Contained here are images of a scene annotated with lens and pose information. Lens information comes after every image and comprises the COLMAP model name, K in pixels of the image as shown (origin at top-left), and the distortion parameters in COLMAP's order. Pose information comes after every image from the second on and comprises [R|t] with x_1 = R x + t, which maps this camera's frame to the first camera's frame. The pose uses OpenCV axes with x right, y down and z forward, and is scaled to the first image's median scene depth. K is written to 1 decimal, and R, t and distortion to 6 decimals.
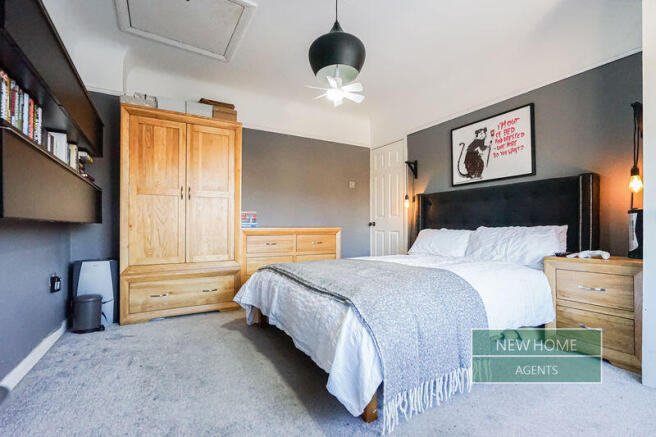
lens RADIAL K [[302.5, 0, 326.9], [0, 302.5, 222.5], [0, 0, 1]] dist [-0.017702, 0.005718]
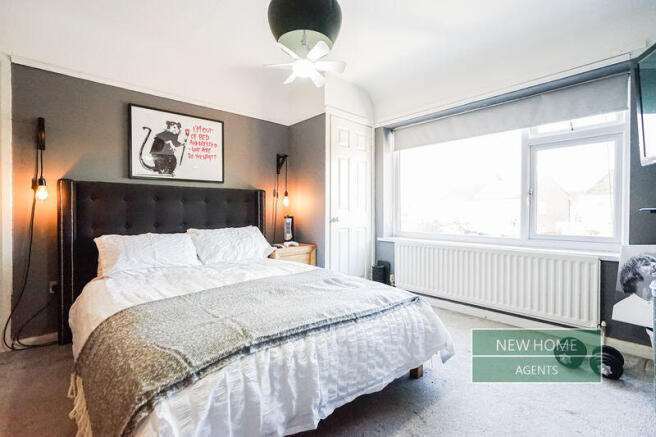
lens RADIAL K [[302.5, 0, 325.6], [0, 302.5, 216.3], [0, 0, 1]] dist [-0.017702, 0.005718]
pose [[-0.193131, -0.009414, 0.981128, -0.542518], [-0.015094, 0.999864, 0.006623, -0.041823], [-0.981057, -0.013530, -0.193246, 0.815504]]
